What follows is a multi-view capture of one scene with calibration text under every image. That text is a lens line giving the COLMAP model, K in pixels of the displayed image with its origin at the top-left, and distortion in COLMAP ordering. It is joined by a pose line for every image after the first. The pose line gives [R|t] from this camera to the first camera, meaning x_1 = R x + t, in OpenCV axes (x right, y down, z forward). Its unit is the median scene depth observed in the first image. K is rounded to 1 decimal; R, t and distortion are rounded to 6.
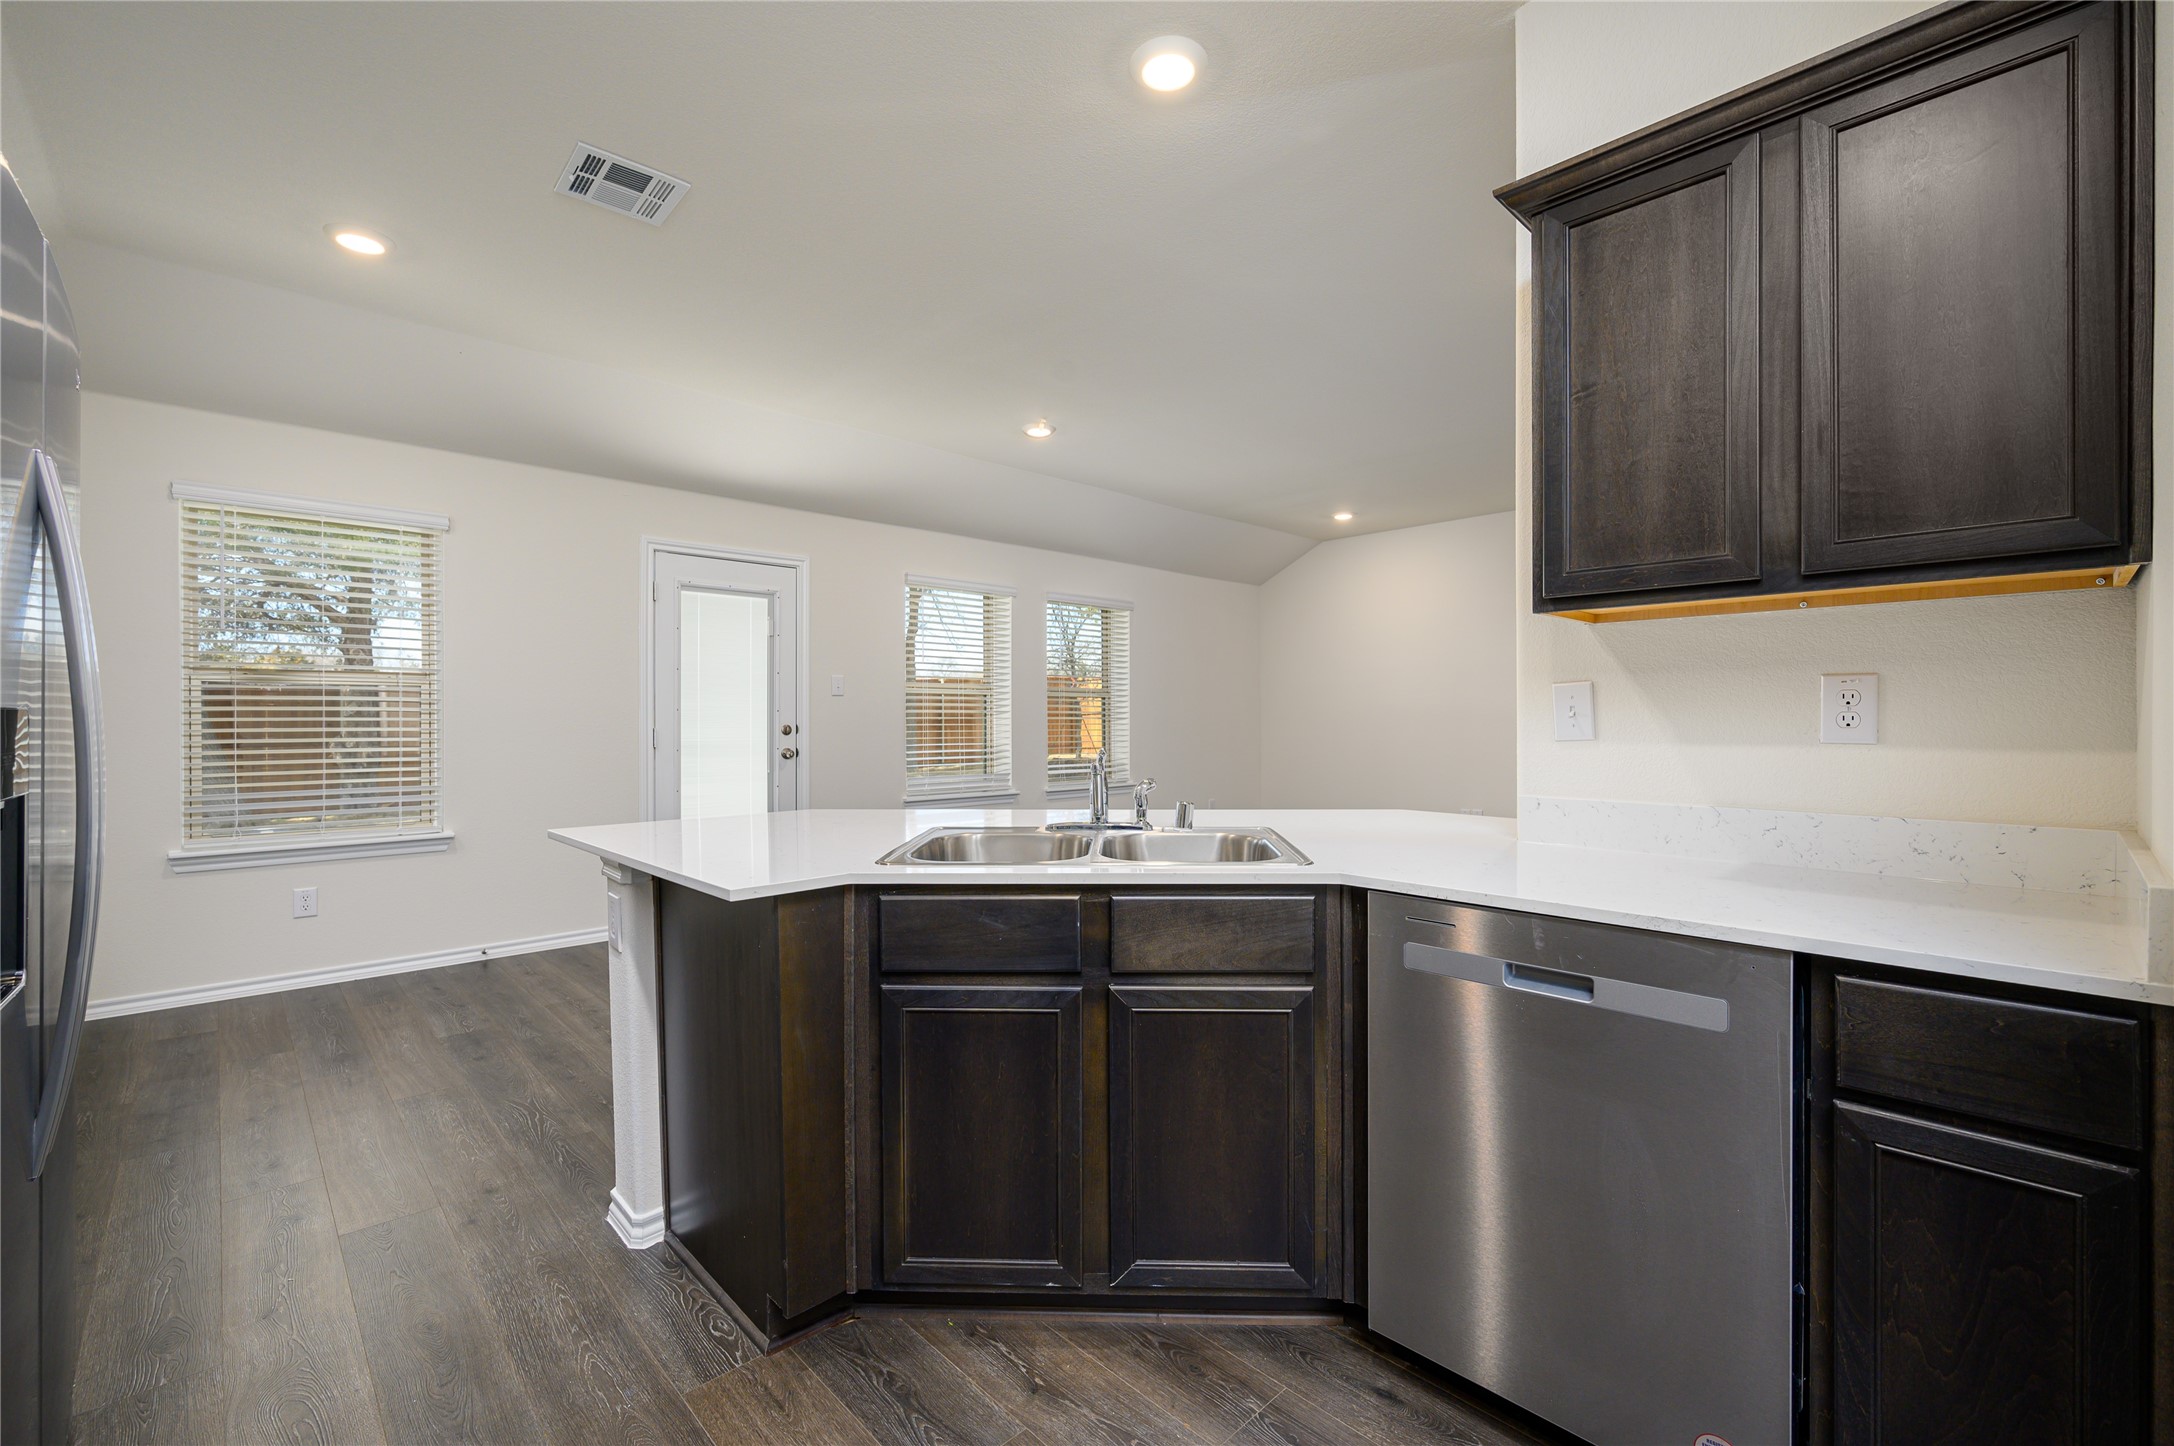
lens RADIAL K [[892.2, 0, 1058.2], [0, 892.2, 717.3], [0, 0, 1]] dist [-0.003230, 0.000491]
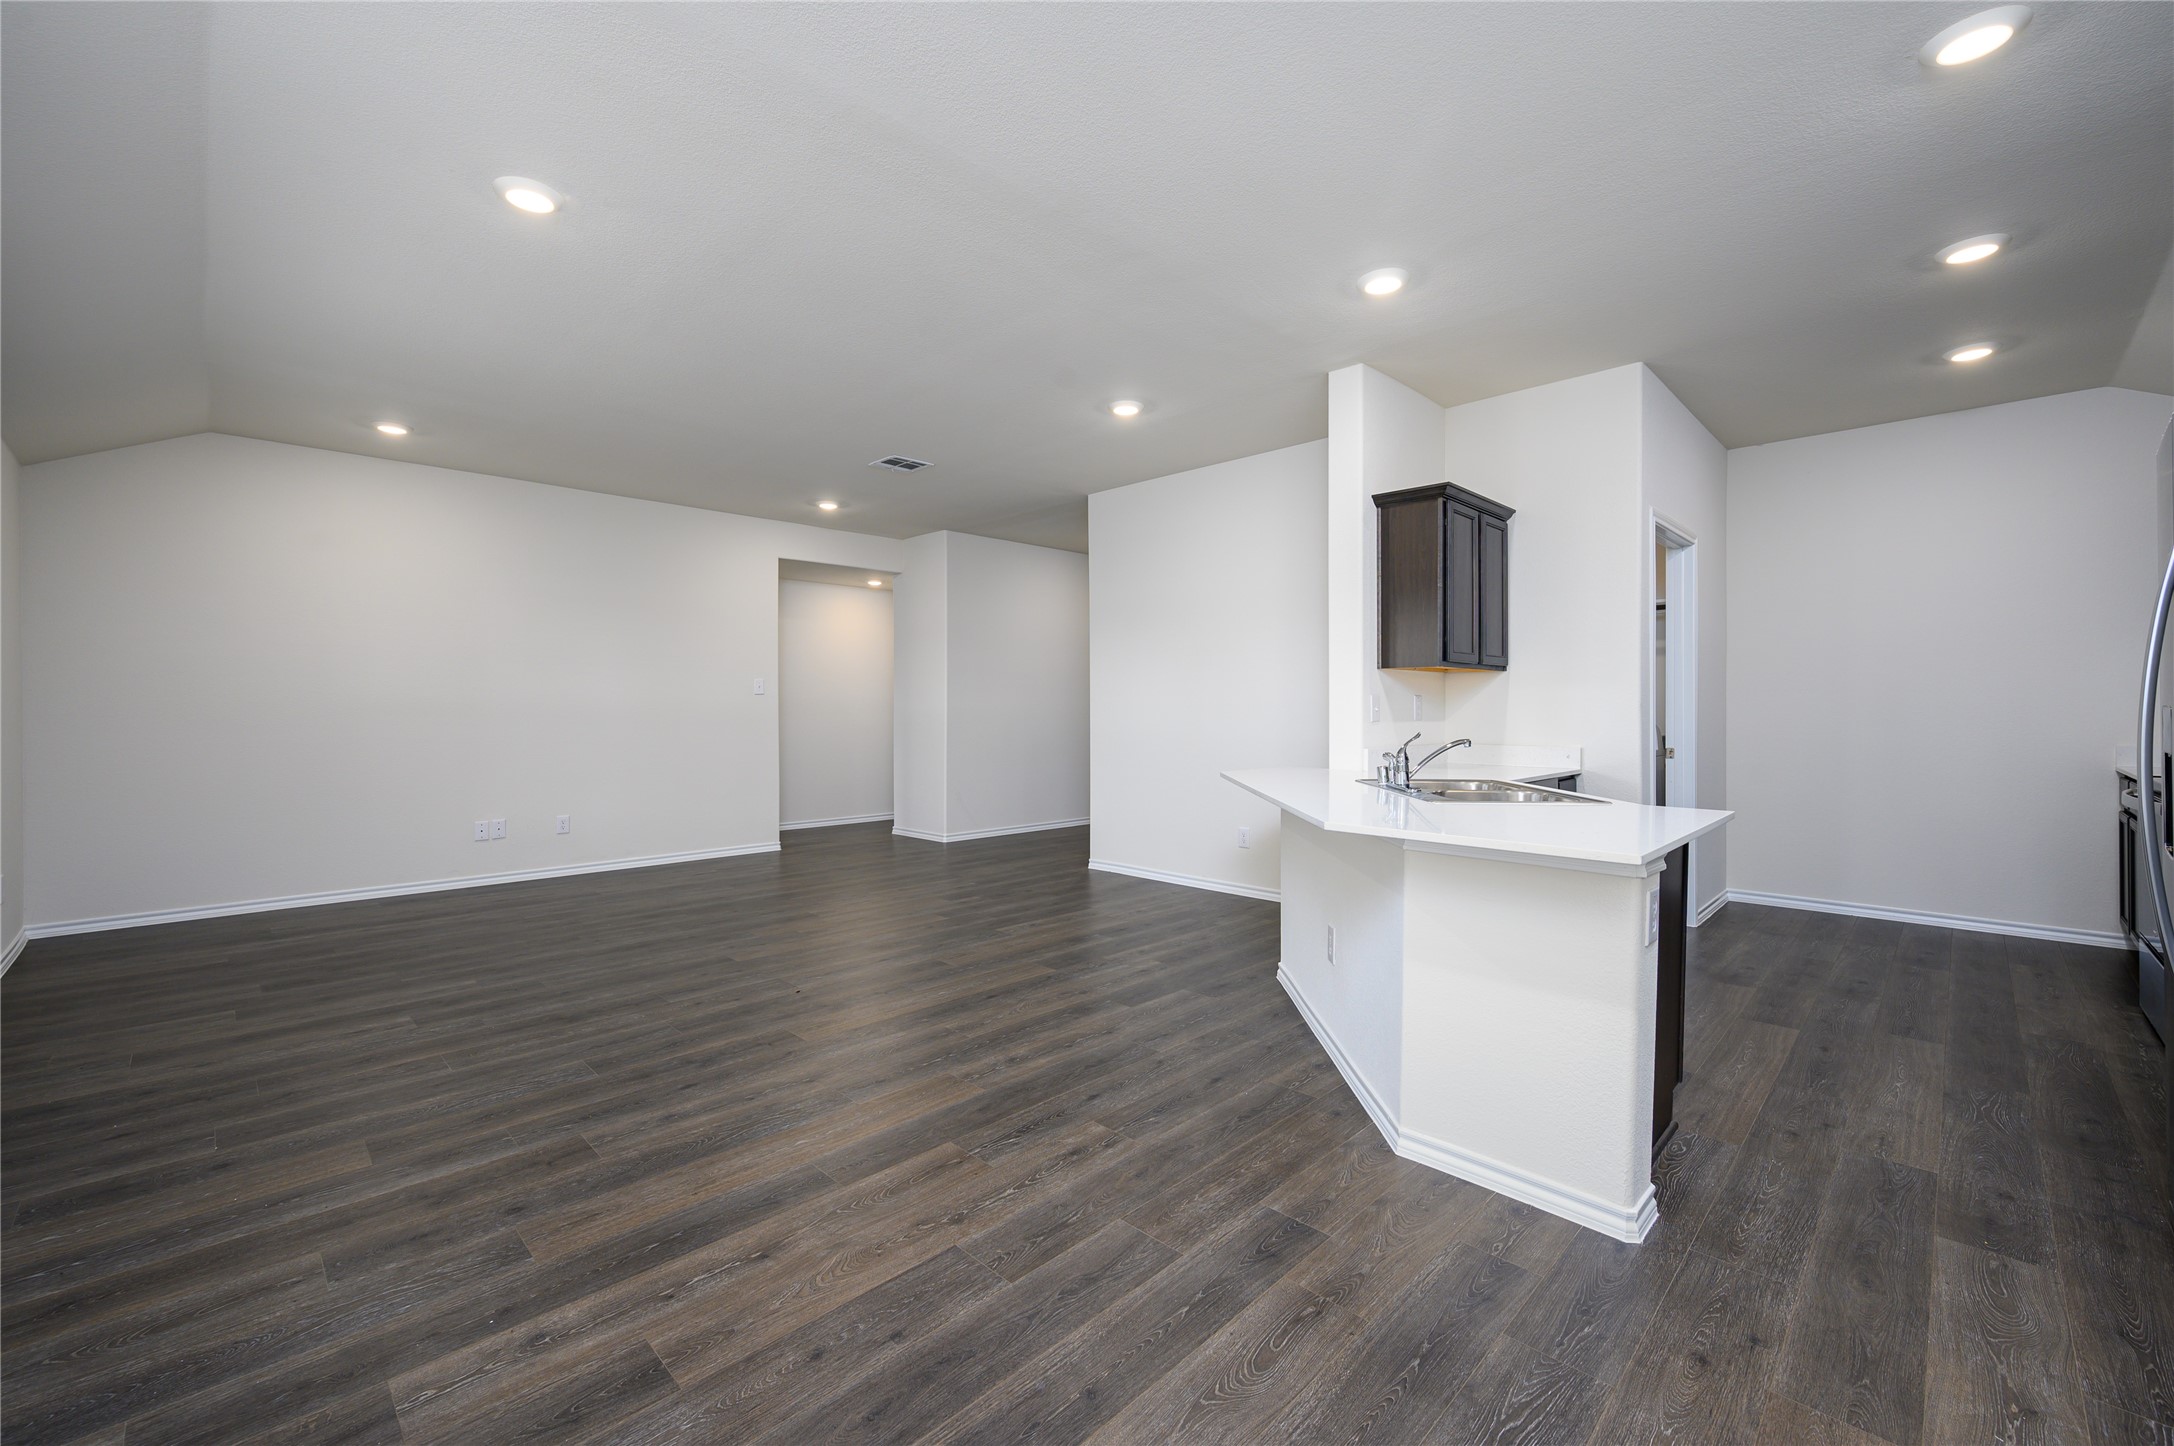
lens RADIAL K [[892.2, 0, 1087.8], [0, 892.2, 711.2], [0, 0, 1]] dist [-0.003230, 0.000491]
pose [[-0.035081, -0.004103, 0.999376, -0.546938], [0.001574, 0.999990, 0.004161, -0.003072], [-0.999383, 0.001719, -0.035074, 0.619358]]
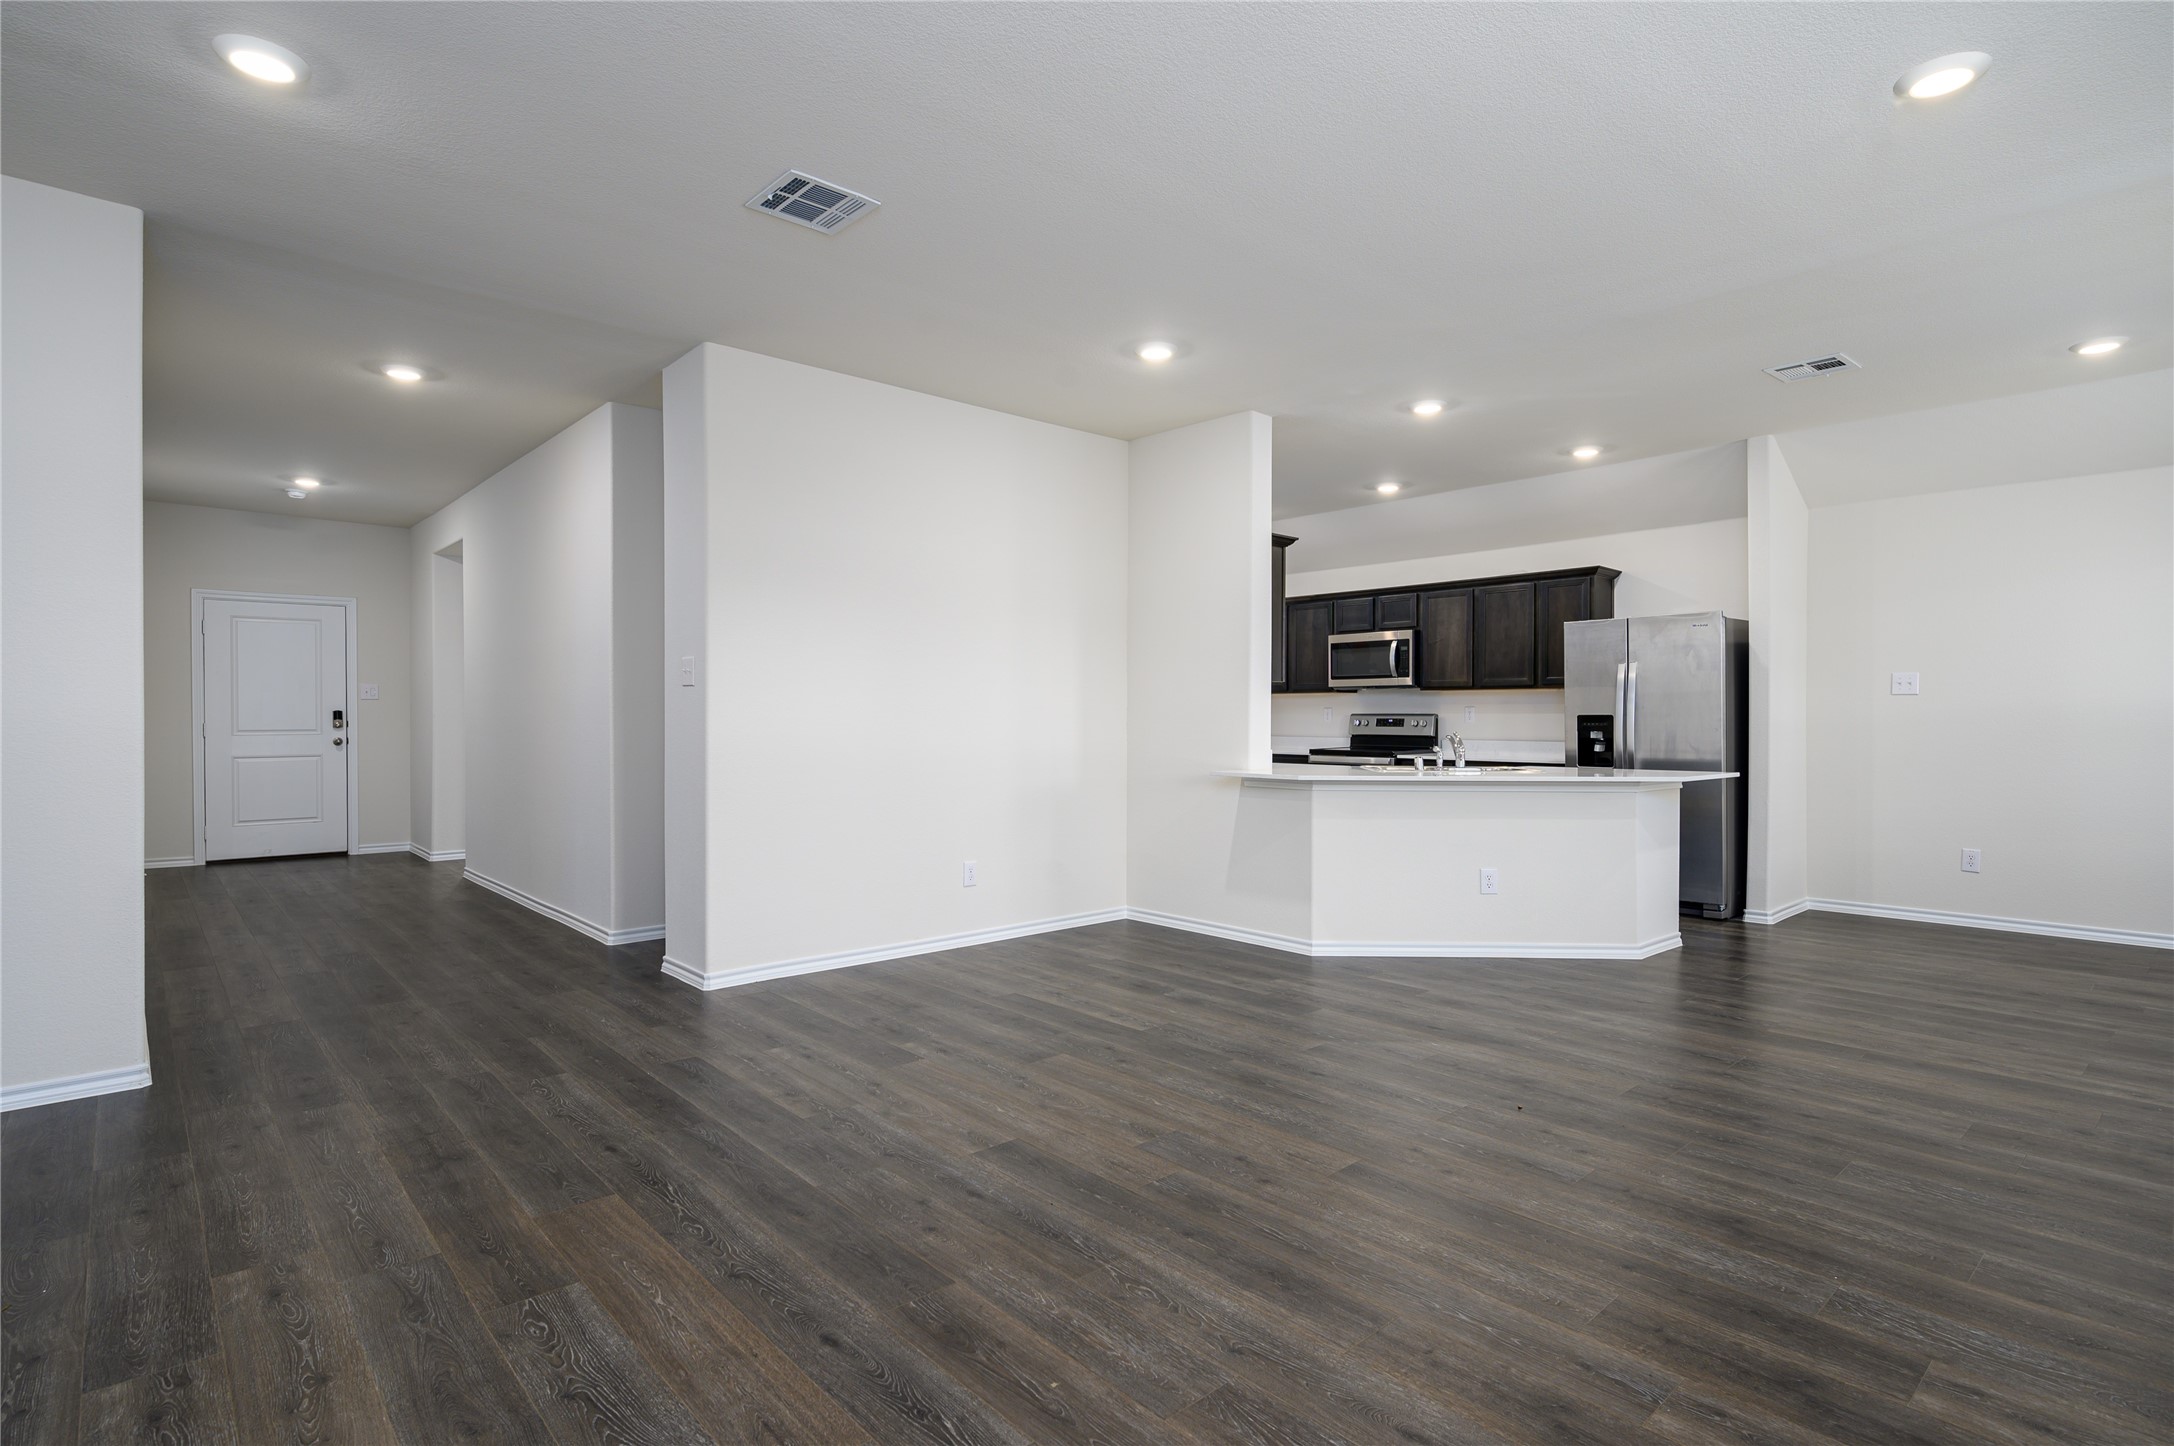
lens RADIAL K [[1080.2, 0, 1088.4], [0, 1080.2, 720.3], [0, 0, 1]] dist [-0.008384, 0.003535]
pose [[-0.999779, -0.000065, 0.021030, 0.370438], [0.000035, 0.999989, 0.004769, -0.001978], [-0.021030, 0.004768, -0.999767, 1.438587]]
